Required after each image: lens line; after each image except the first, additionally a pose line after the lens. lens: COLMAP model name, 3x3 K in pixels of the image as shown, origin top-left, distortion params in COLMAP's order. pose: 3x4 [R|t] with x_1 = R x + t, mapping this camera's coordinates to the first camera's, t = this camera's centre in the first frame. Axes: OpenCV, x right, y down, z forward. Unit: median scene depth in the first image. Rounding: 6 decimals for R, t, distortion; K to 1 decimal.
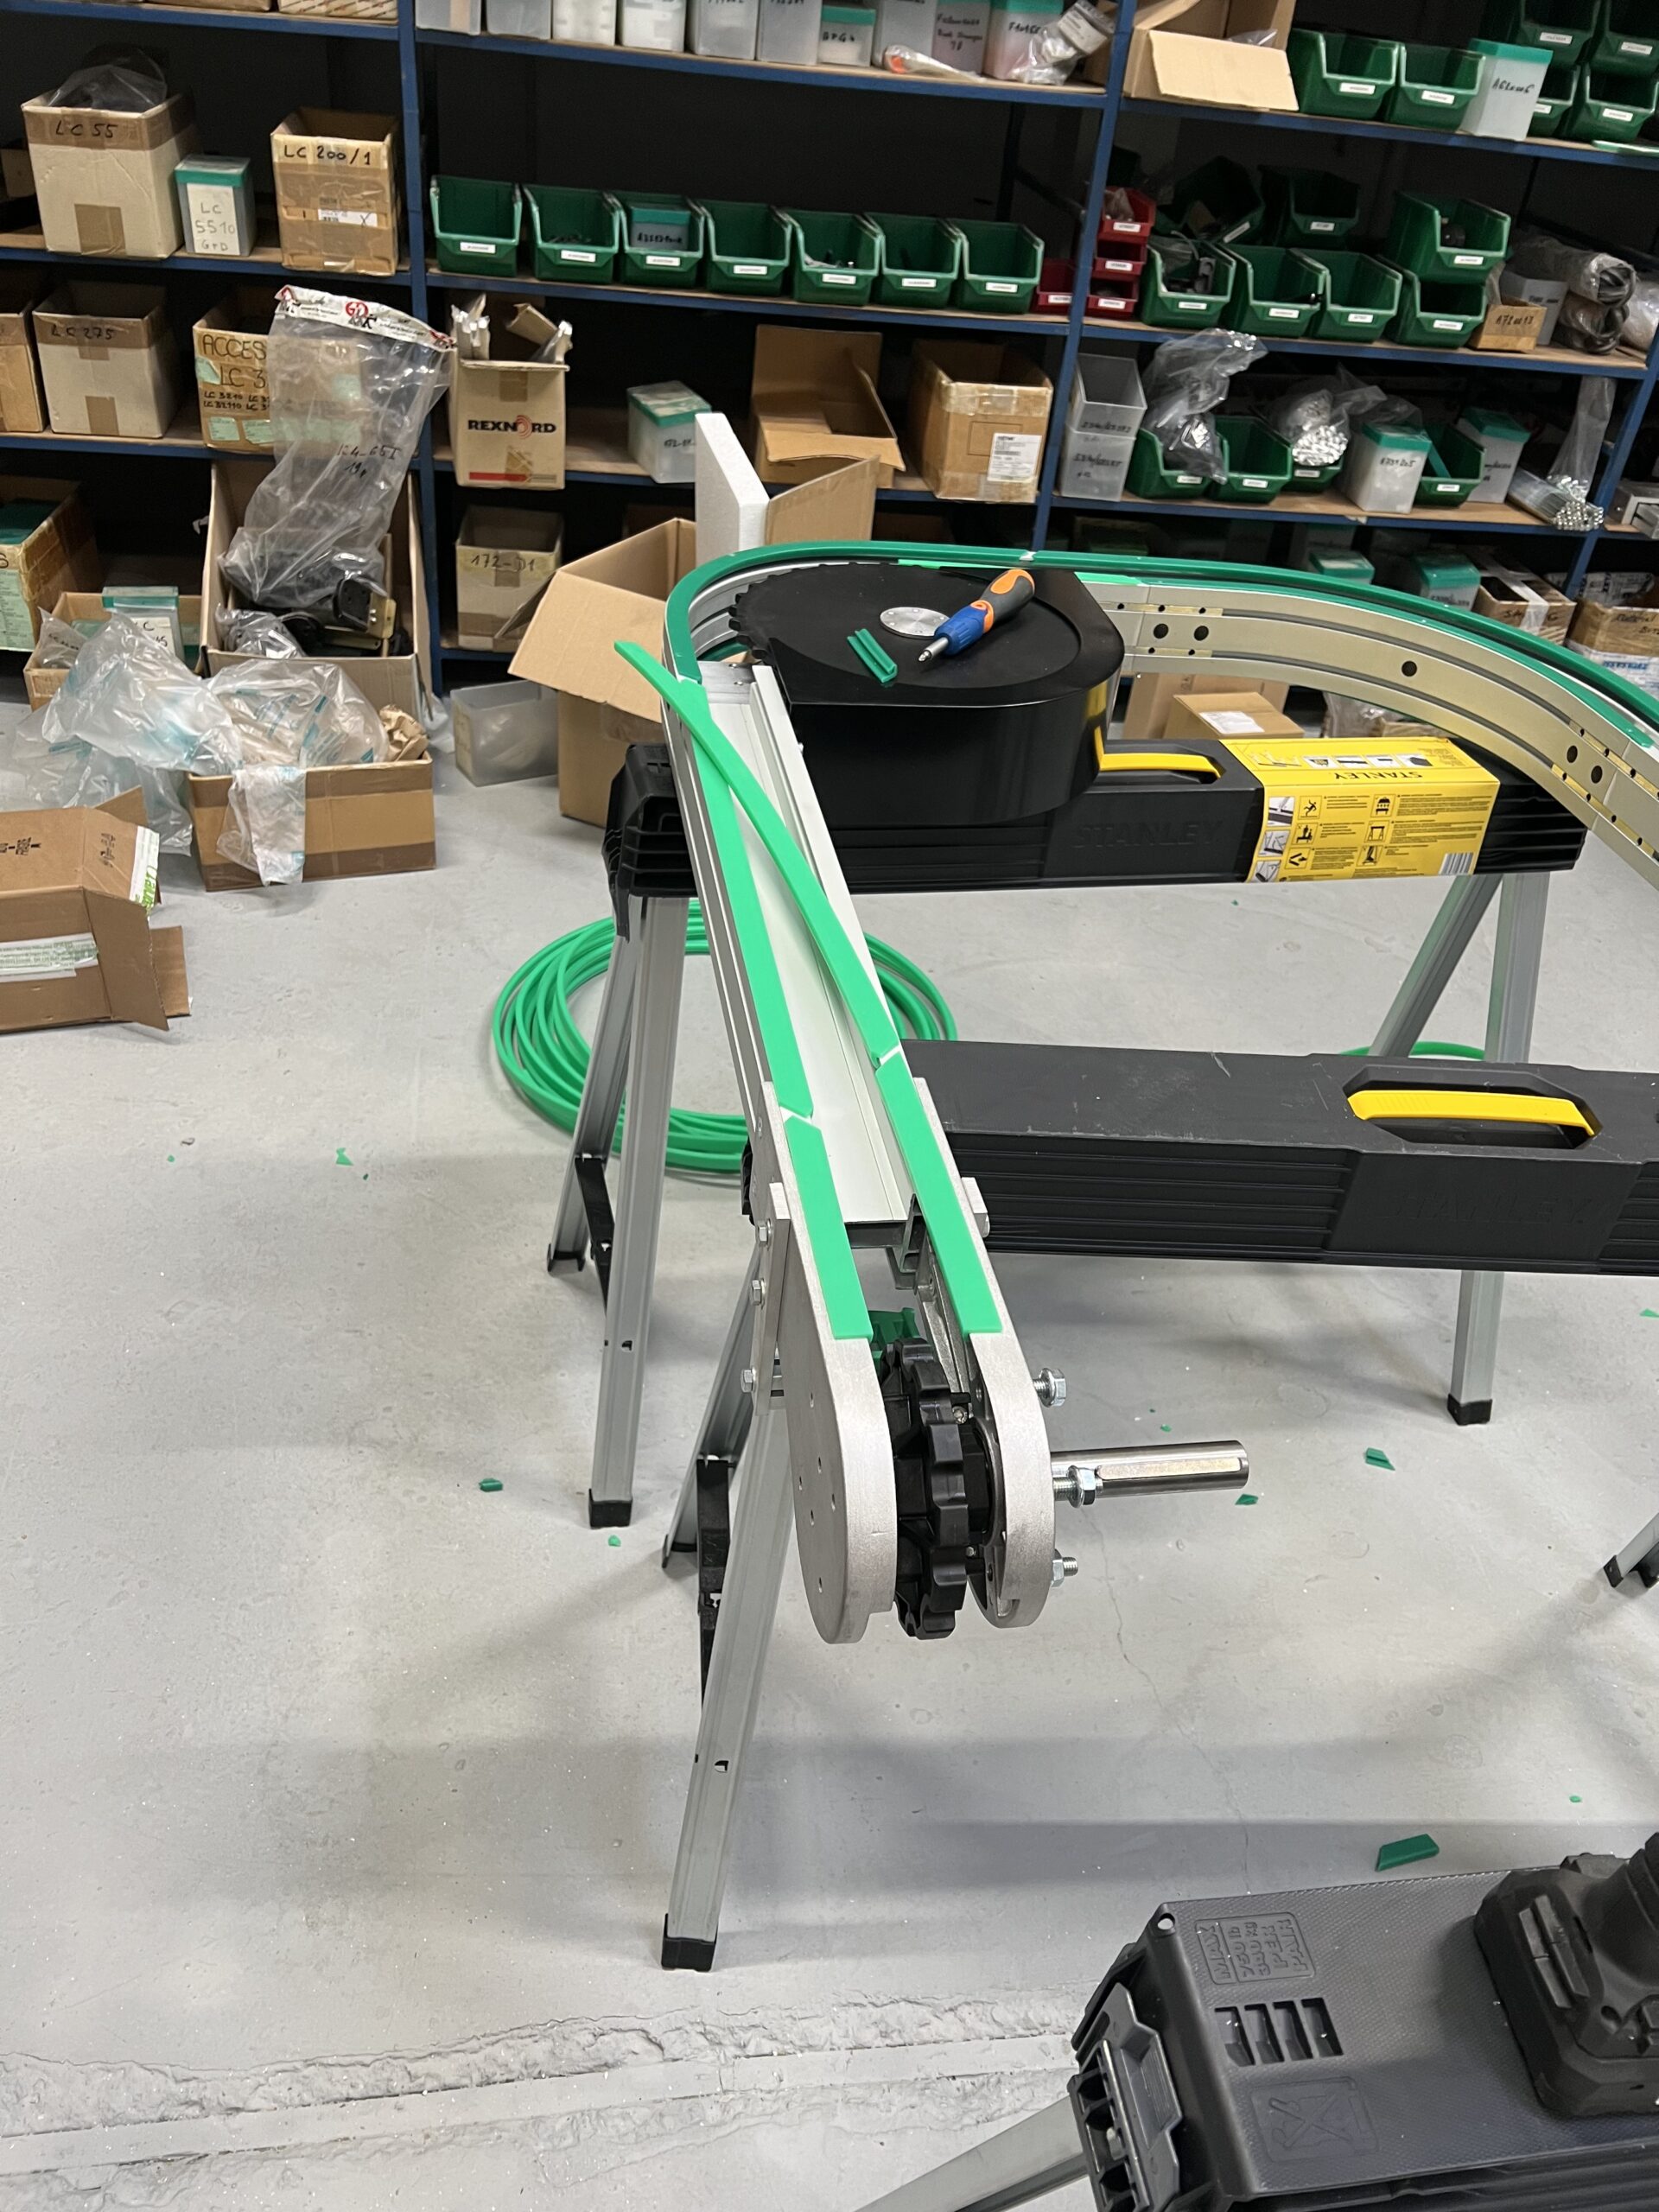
lens RADIAL K [[1667.8, 0, 832.2], [0, 1667.8, 1123.2], [0, 0, 1]] dist [0.040037, -0.049368]
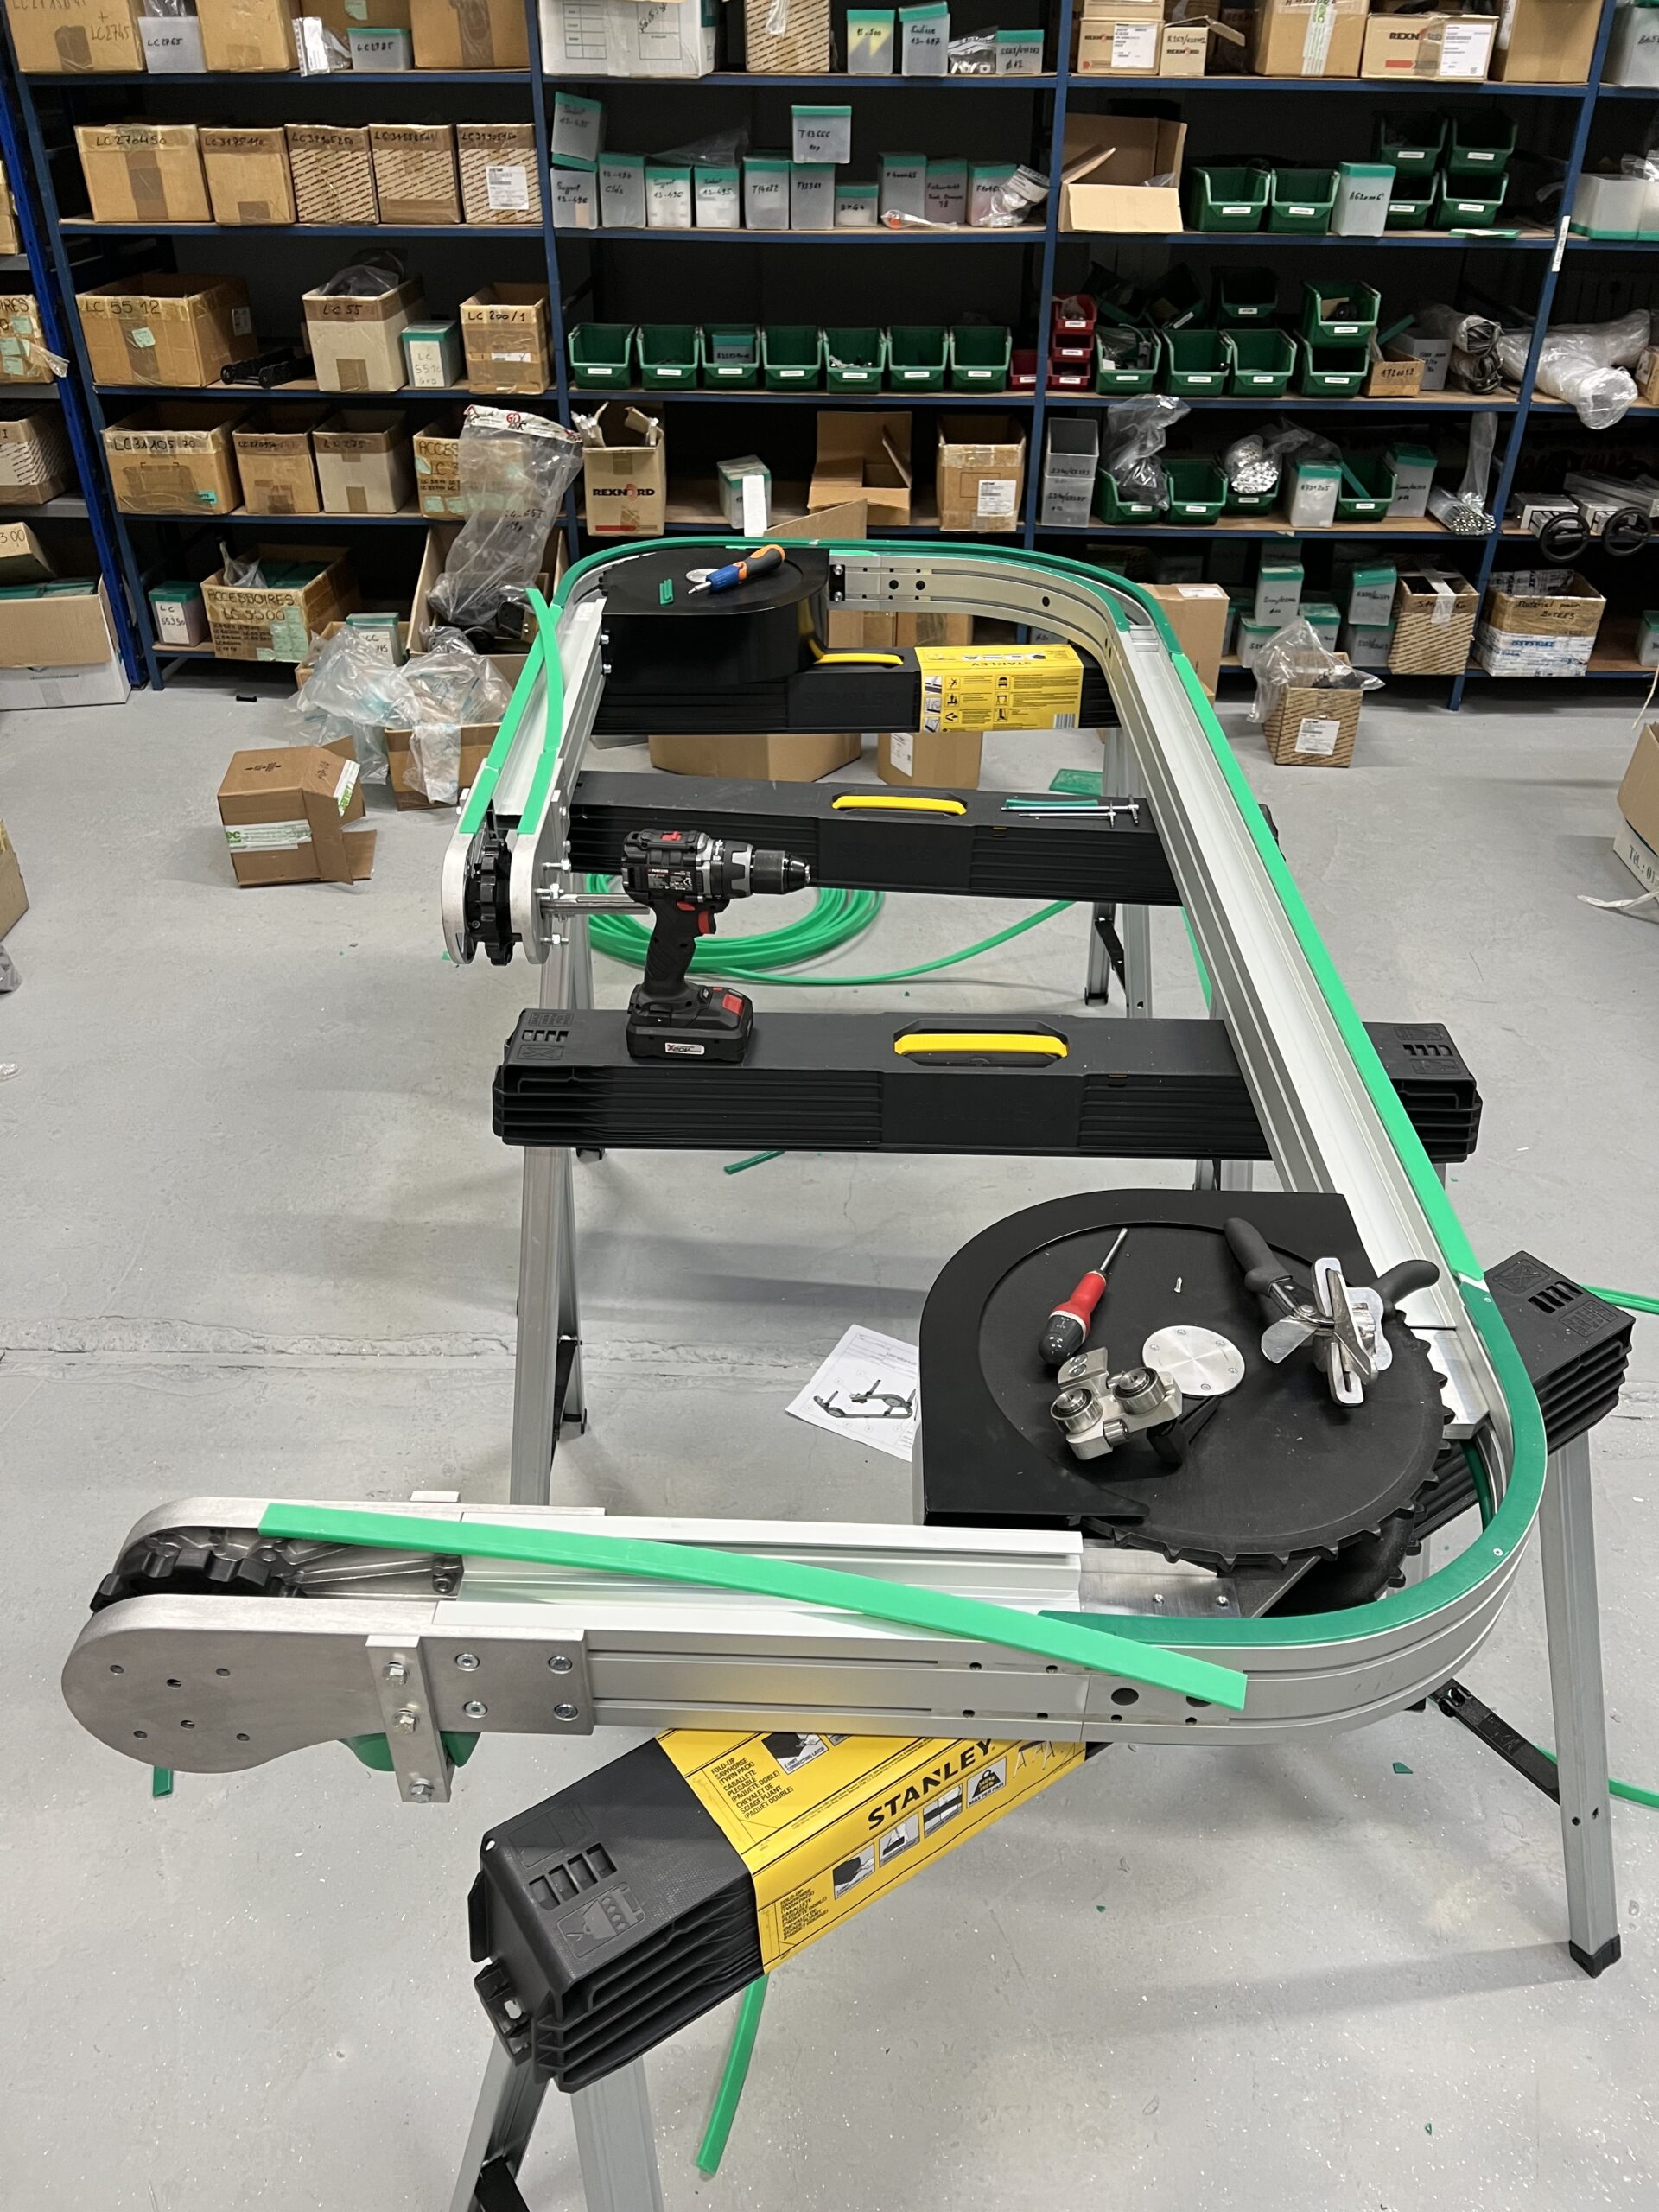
lens RADIAL K [[1682.6, 0, 840.4], [0, 1682.6, 1113.3], [0, 0, 1]] dist [0.031532, -0.031224]
pose [[0.981083, 0.020707, -0.192474, 0.273472], [-0.030617, 0.998346, -0.048655, 0.171060], [0.191149, 0.053627, 0.980095, -0.333075]]
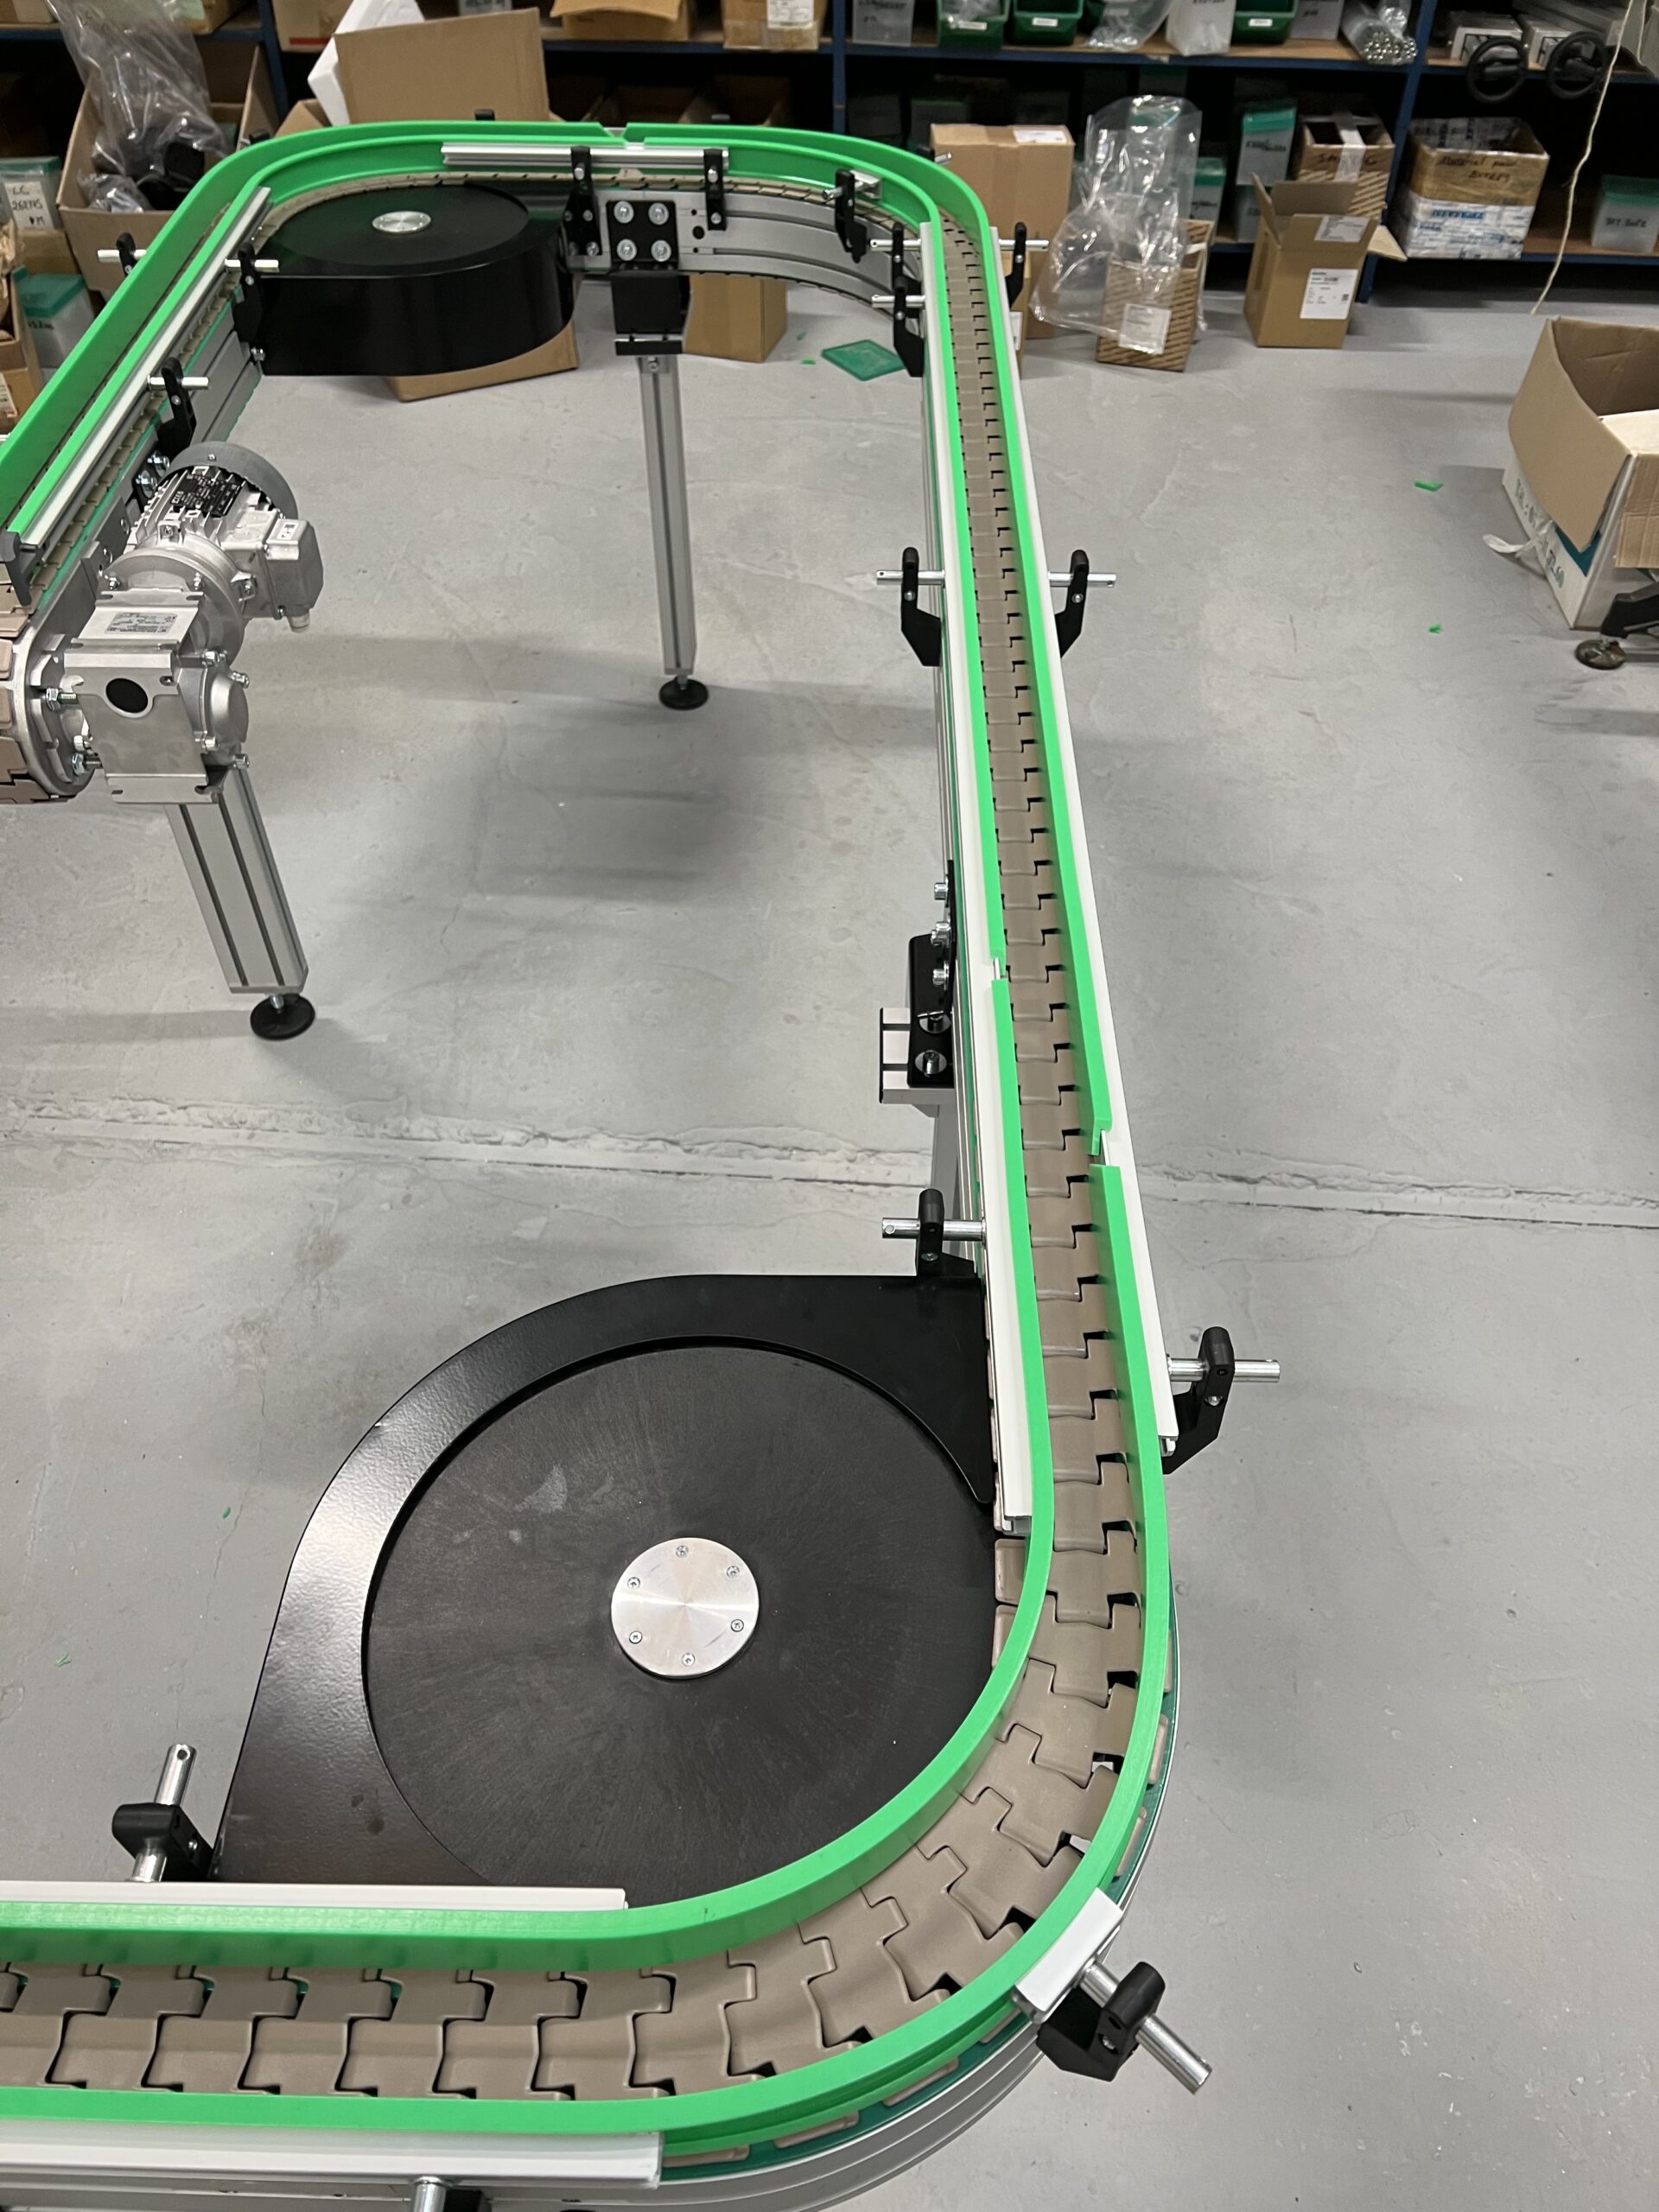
lens RADIAL K [[1674.4, 0, 868.3], [0, 1674.4, 1142.3], [0, 0, 1]] dist [0.063823, -0.085611]
pose [[0.979538, 0.075896, -0.186398, 0.438980], [-0.043552, 0.984159, 0.171856, 0.132054], [0.196489, -0.160222, 0.967327, -0.144688]]
